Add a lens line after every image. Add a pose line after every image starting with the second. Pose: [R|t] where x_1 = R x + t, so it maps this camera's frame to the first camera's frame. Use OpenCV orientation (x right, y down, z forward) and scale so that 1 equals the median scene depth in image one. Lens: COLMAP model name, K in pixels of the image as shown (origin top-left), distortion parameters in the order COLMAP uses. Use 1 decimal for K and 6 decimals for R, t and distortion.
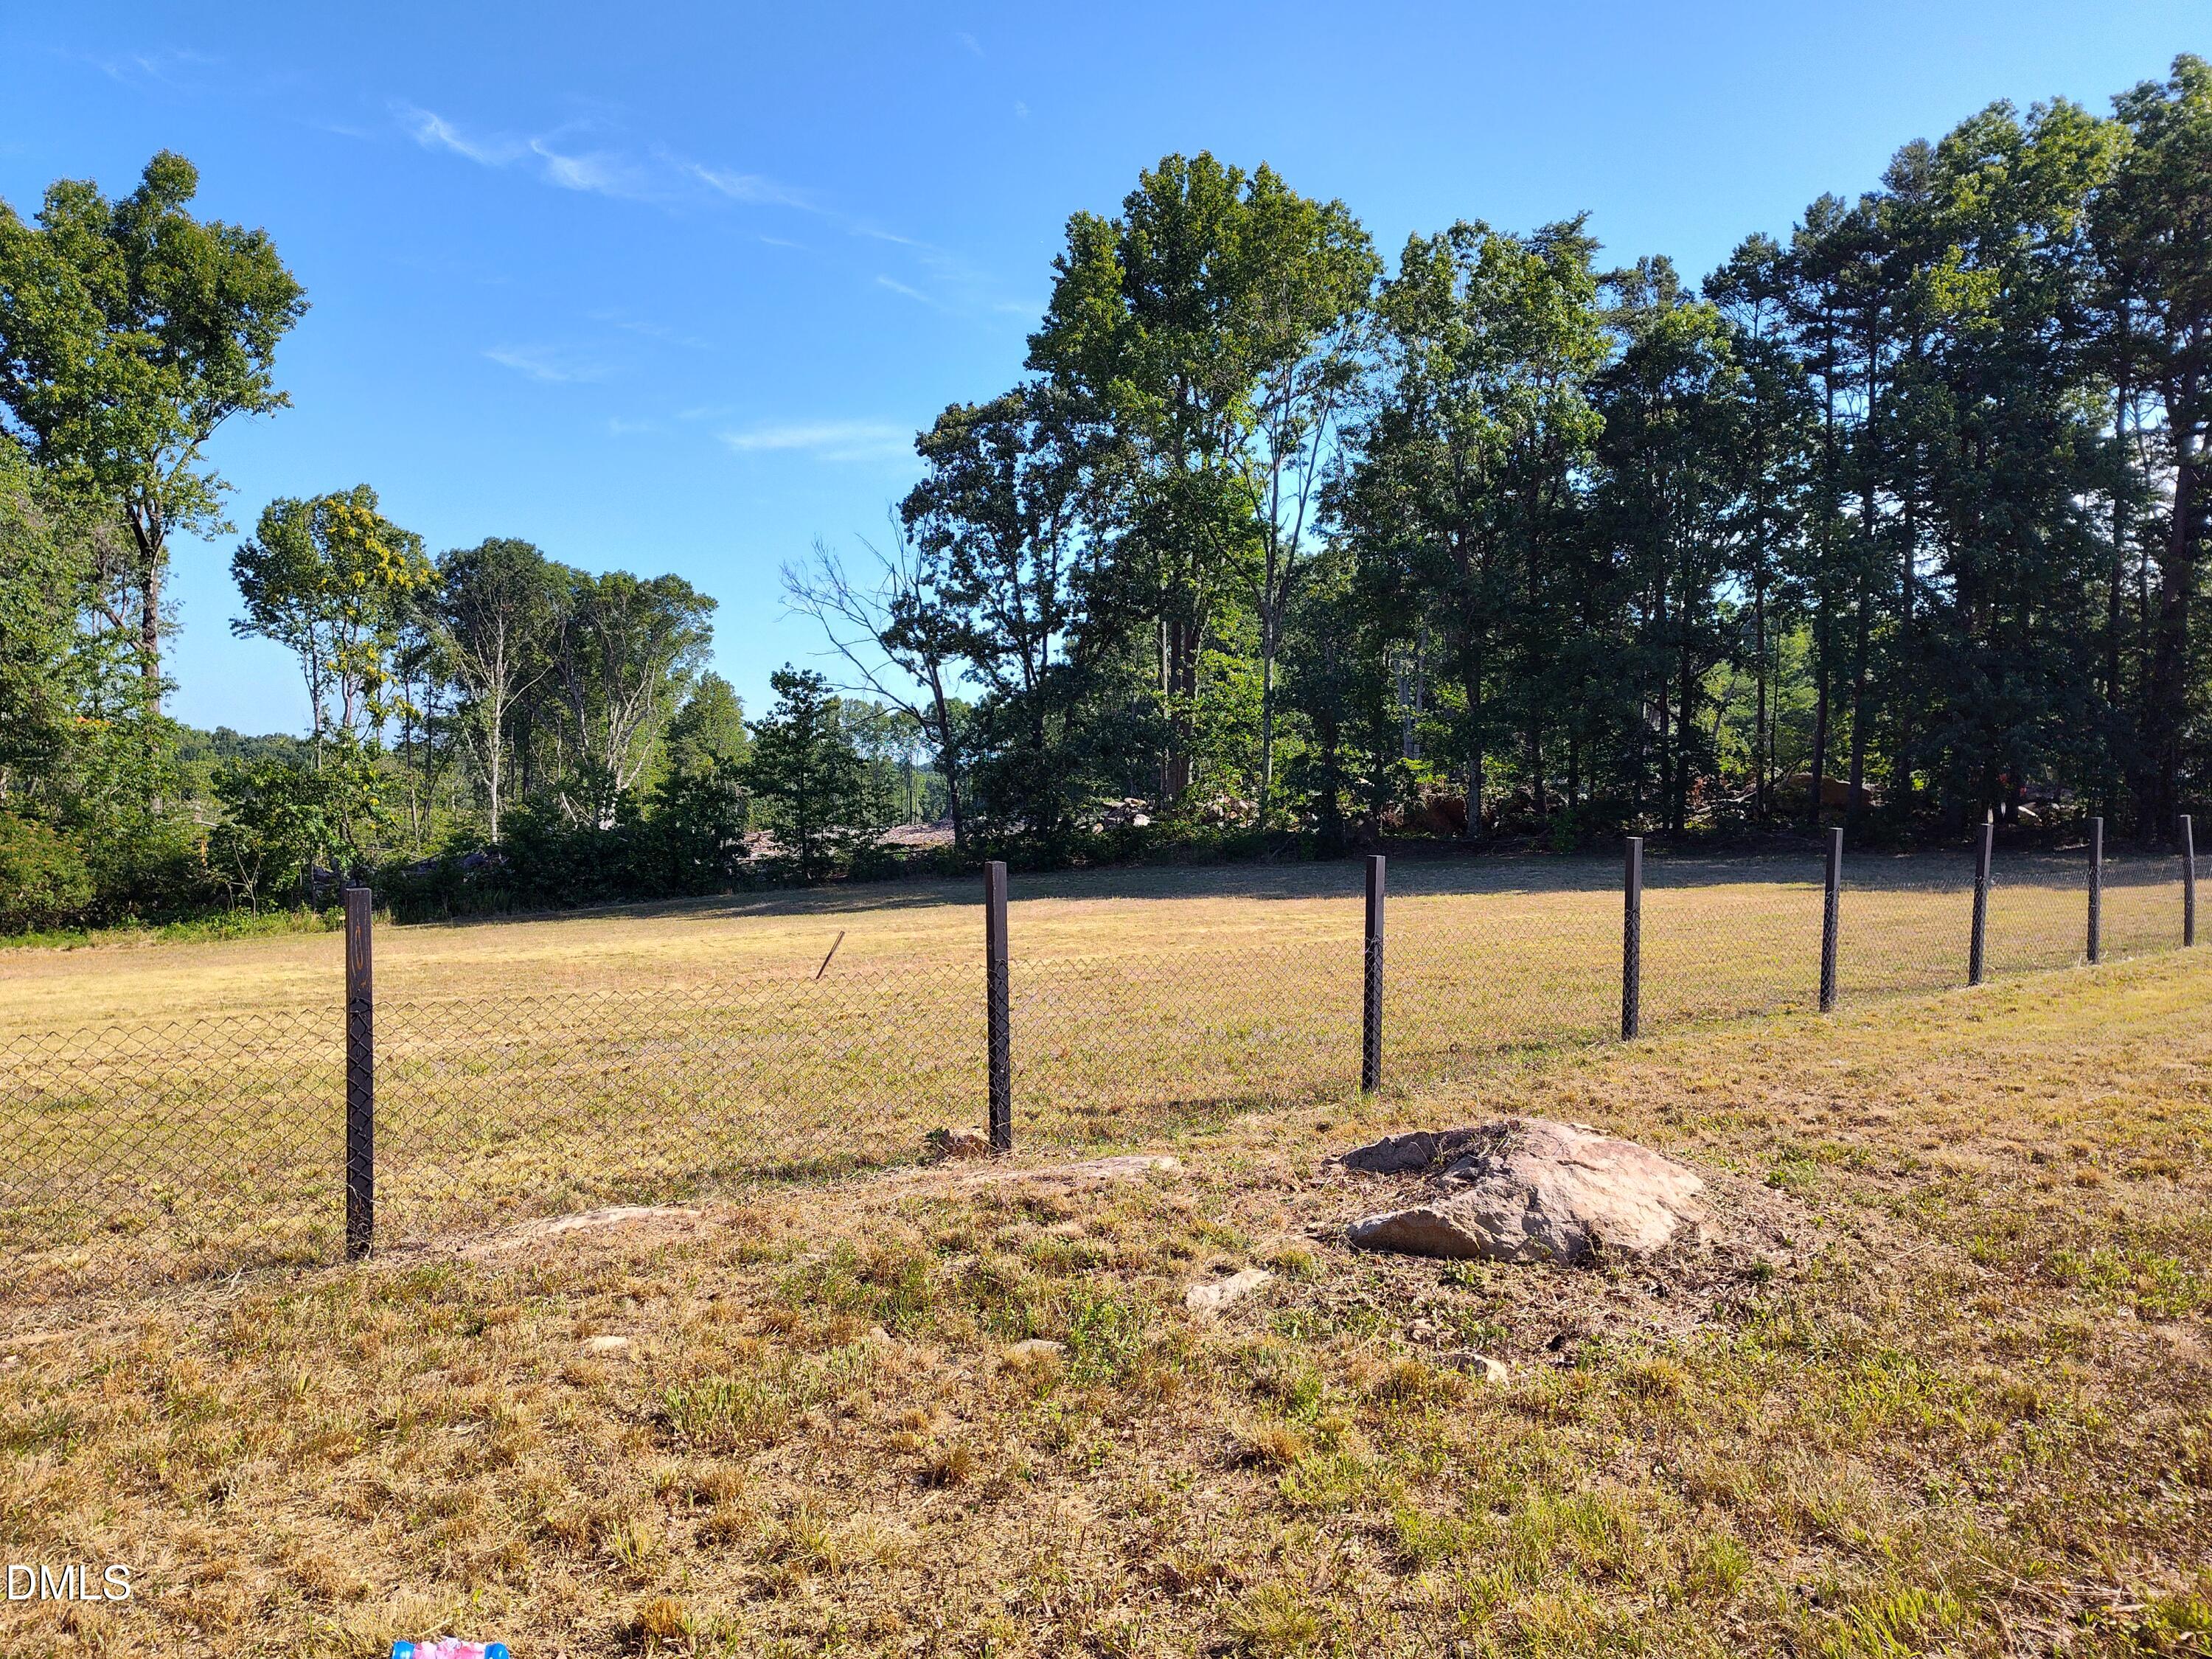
lens RADIAL K [[1571.9, 0, 1133.3], [0, 1571.9, 827.9], [0, 0, 1]] dist [0.048809, -0.059689]
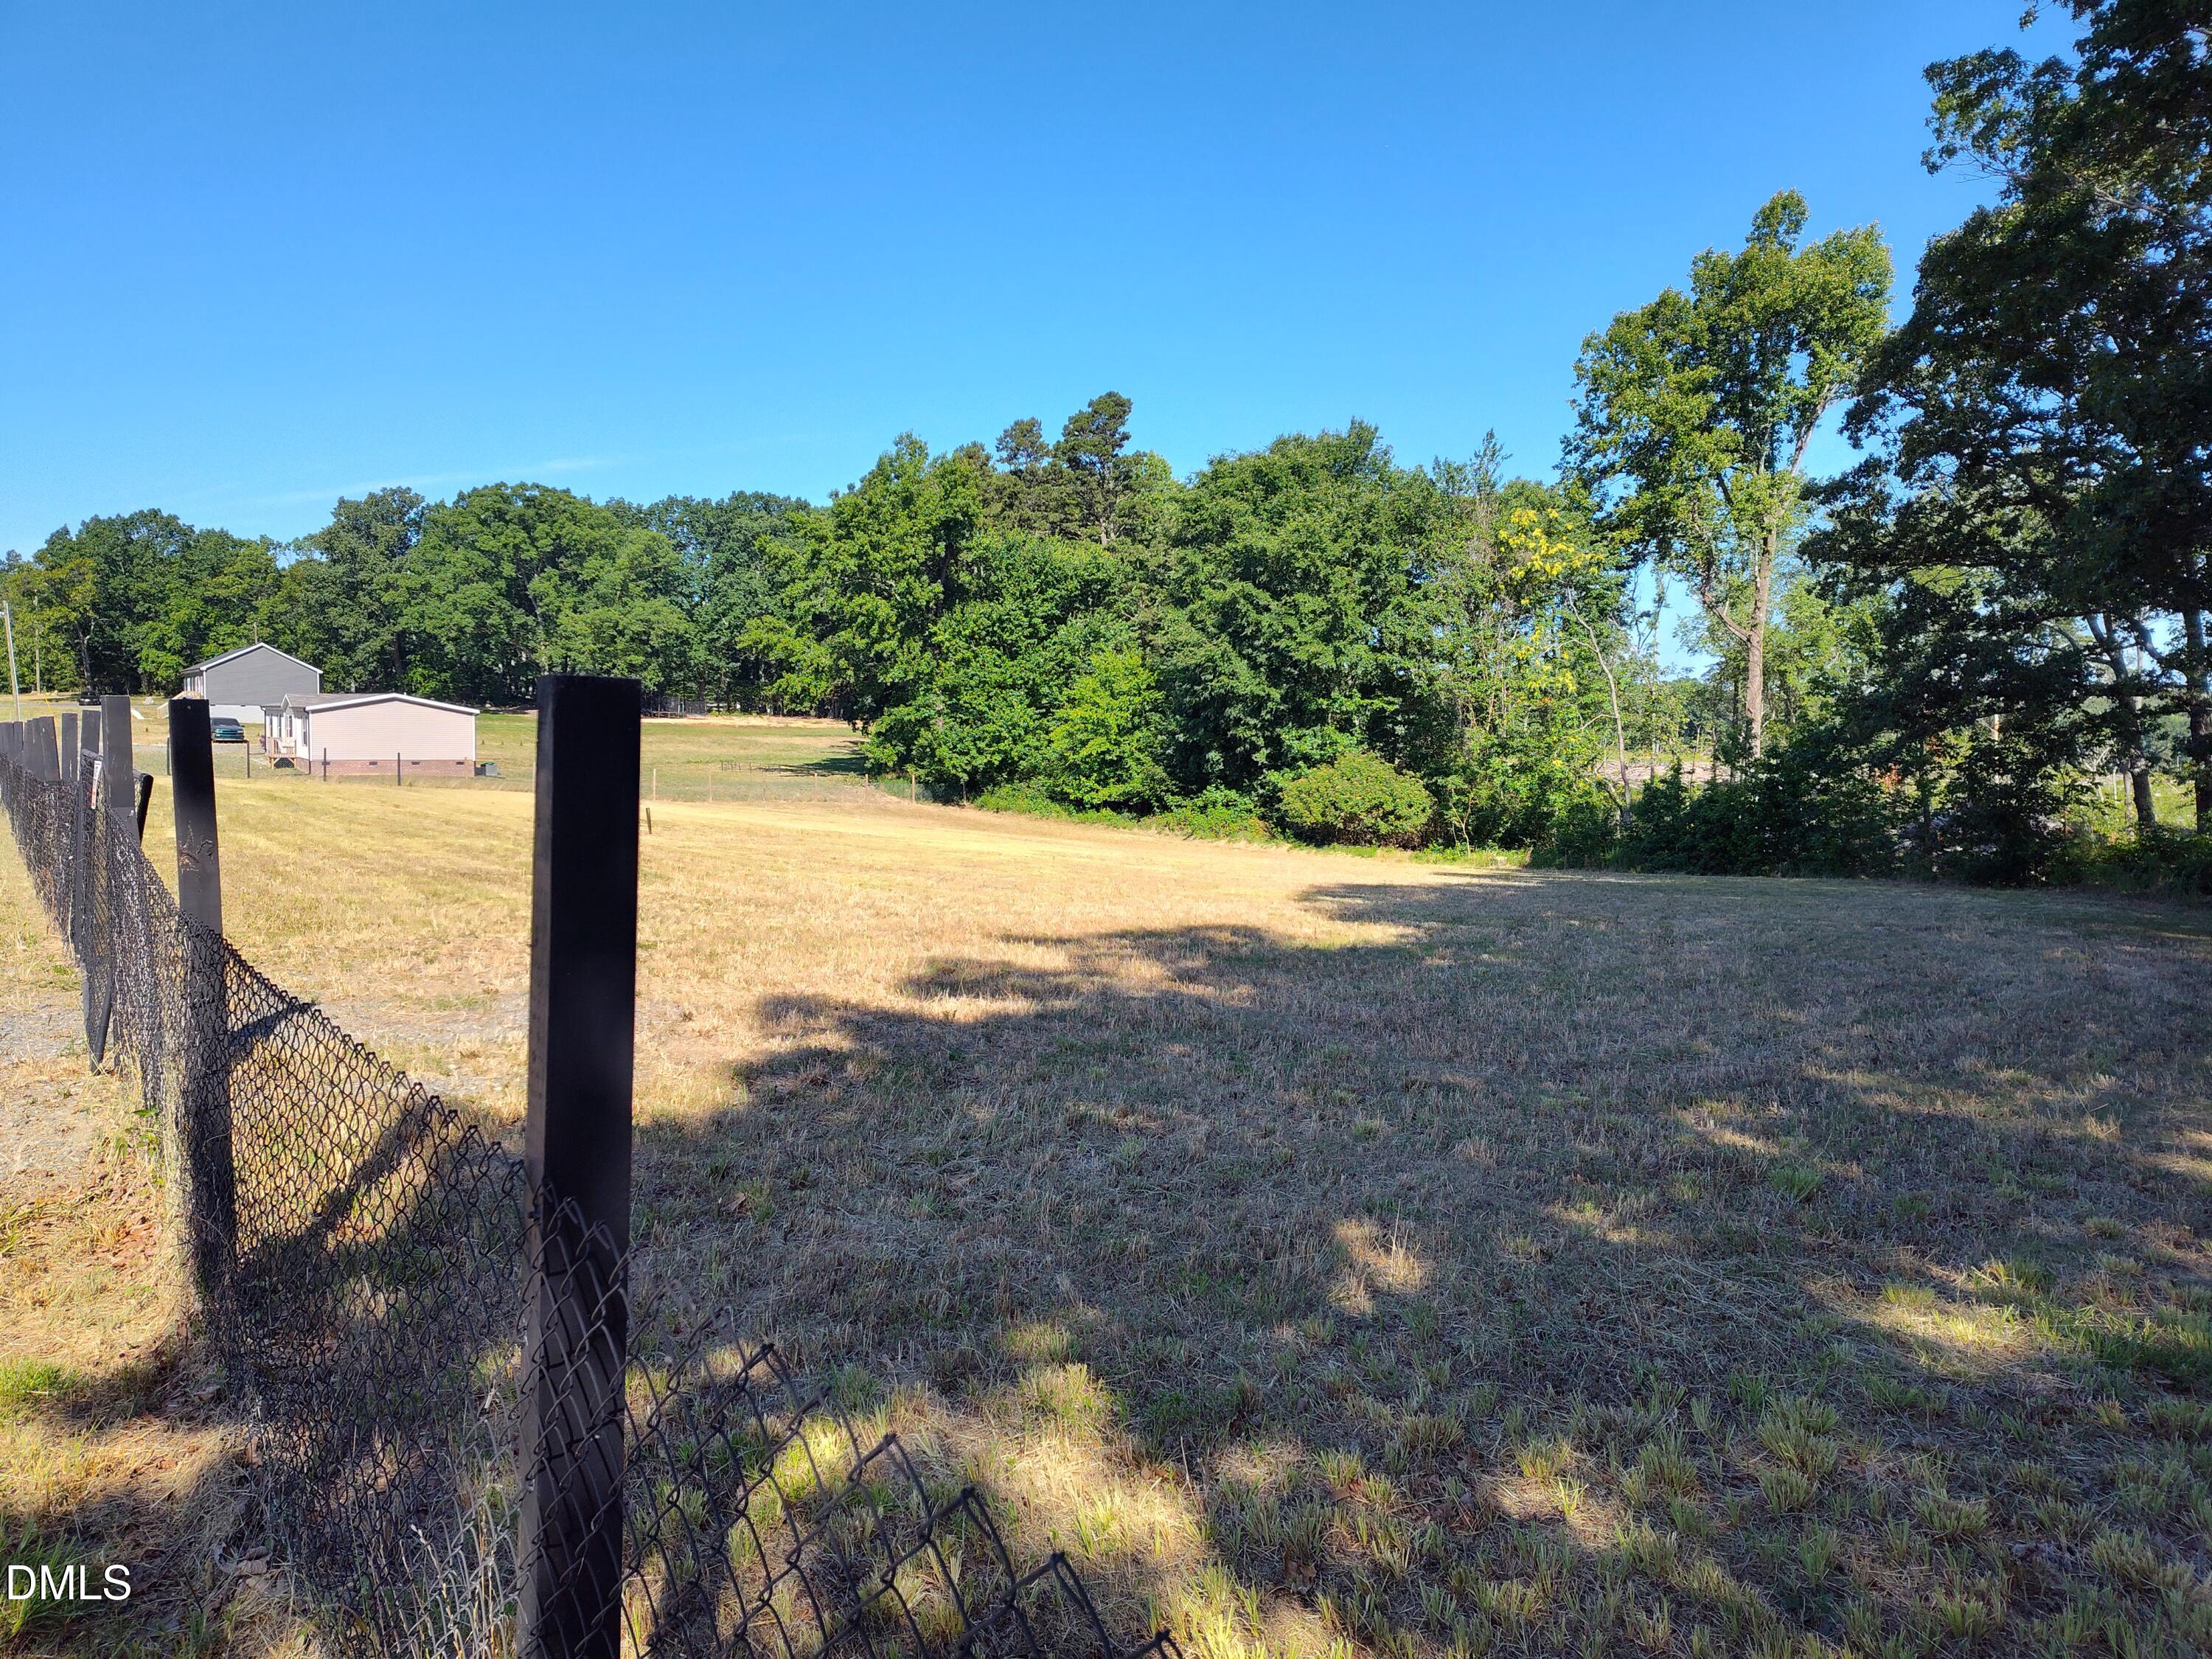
lens RADIAL K [[1571.9, 0, 1110.7], [0, 1571.9, 829.1], [0, 0, 1]] dist [0.048809, -0.059689]
pose [[-0.097612, 0.049418, -0.993997, 0.494395], [-0.051271, 0.997190, 0.054612, -0.012343], [0.993903, 0.056294, -0.094804, 0.566831]]
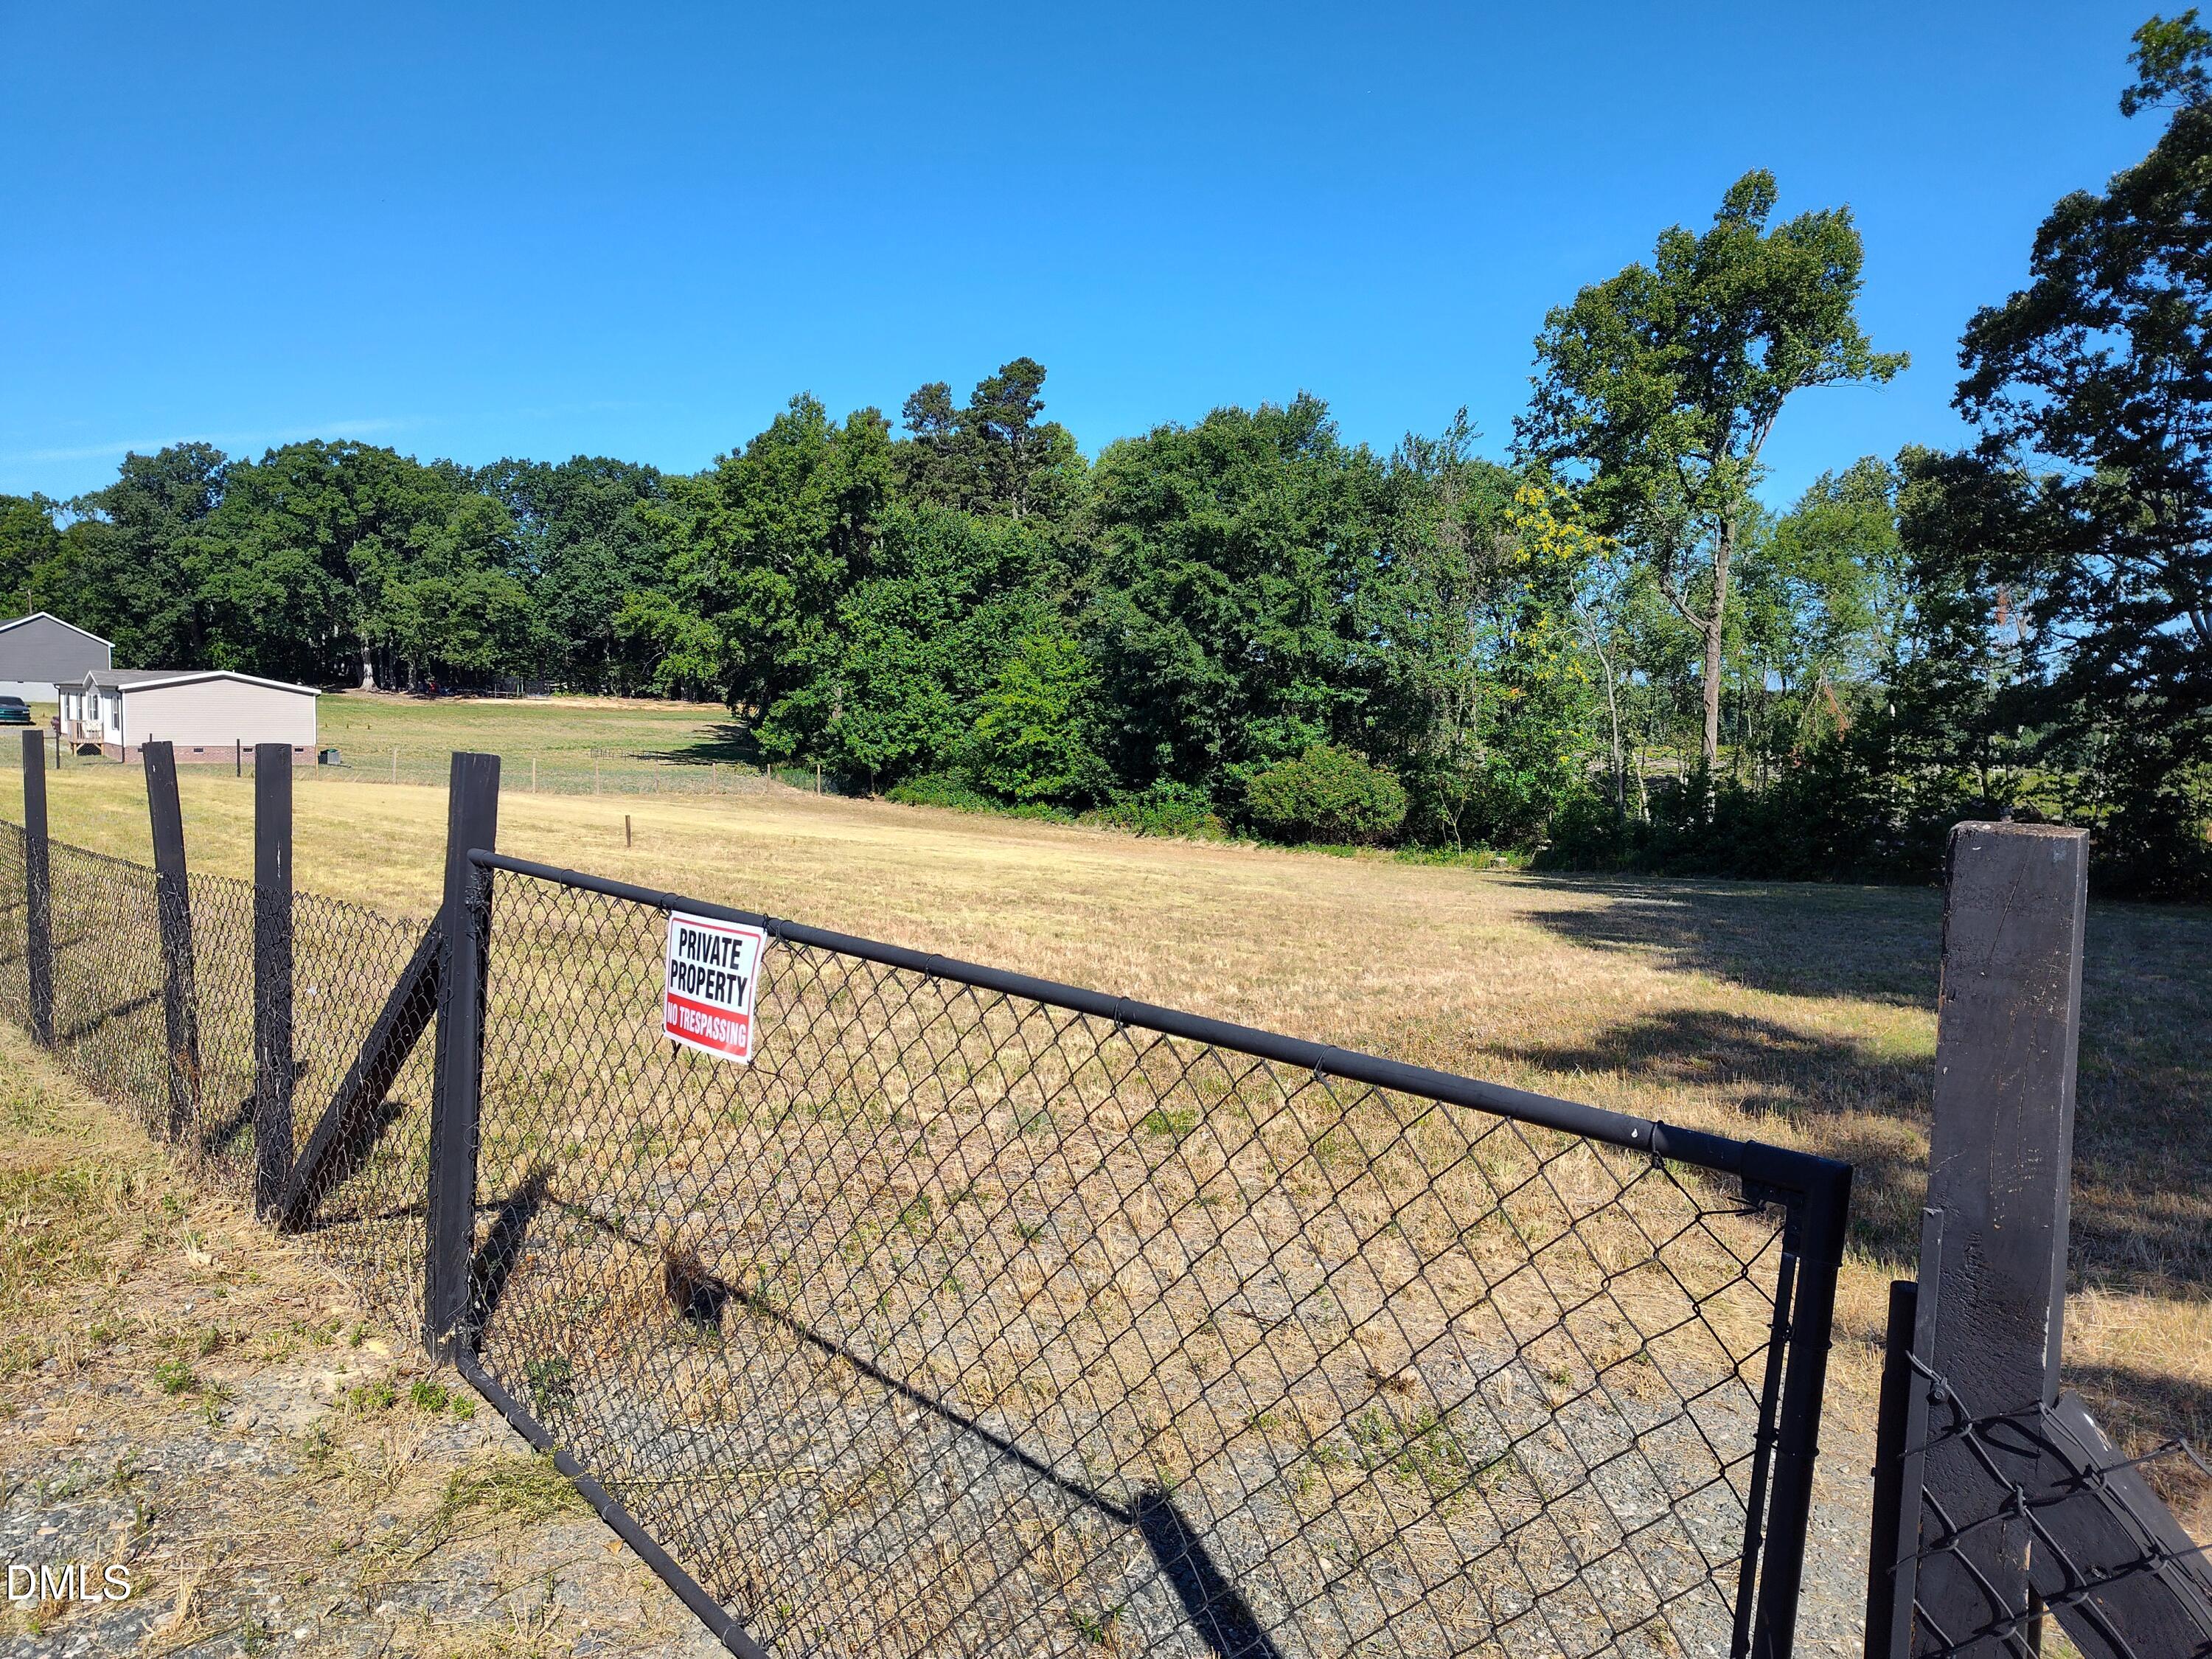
lens RADIAL K [[1571.9, 0, 1109.9], [0, 1571.9, 826.1], [0, 0, 1]] dist [0.048809, -0.059689]
pose [[0.018132, 0.058957, -0.998096, 0.426626], [-0.056206, 0.996741, 0.057856, -0.012997], [0.998255, 0.055049, 0.021387, 0.482451]]
